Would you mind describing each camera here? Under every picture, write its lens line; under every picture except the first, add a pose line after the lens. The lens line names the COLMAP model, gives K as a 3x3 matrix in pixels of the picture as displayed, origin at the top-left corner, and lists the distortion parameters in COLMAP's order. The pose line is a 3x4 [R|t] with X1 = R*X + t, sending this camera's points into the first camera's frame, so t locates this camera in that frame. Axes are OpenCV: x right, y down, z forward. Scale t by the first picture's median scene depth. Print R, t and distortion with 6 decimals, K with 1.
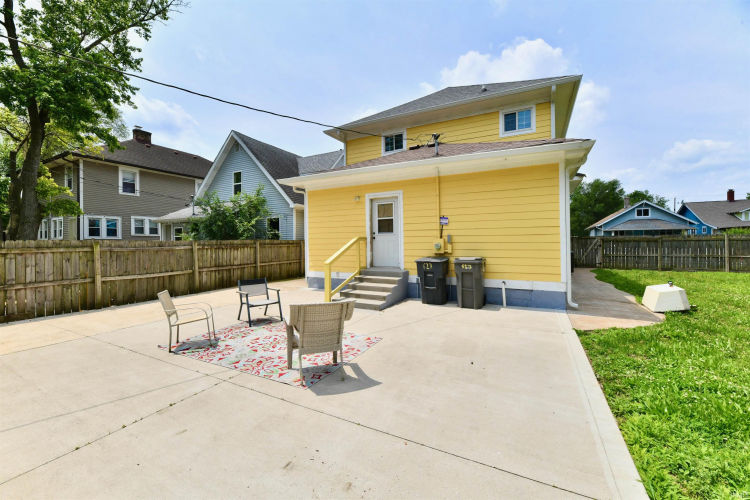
lens RADIAL K [[307.5, 0, 378.7], [0, 307.5, 246.1], [0, 0, 1]] dist [-0.001781, -0.002726]
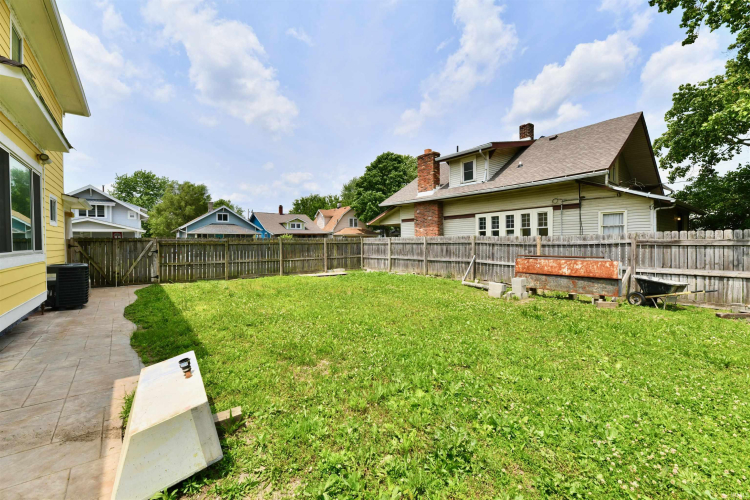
lens RADIAL K [[307.5, 0, 378.2], [0, 307.5, 245.8], [0, 0, 1]] dist [-0.001781, -0.002726]
pose [[0.395273, -0.001580, 0.918562, 0.103622], [0.010197, 0.999944, -0.002668, -0.003107], [-0.918507, 0.010421, 0.395267, 0.094171]]
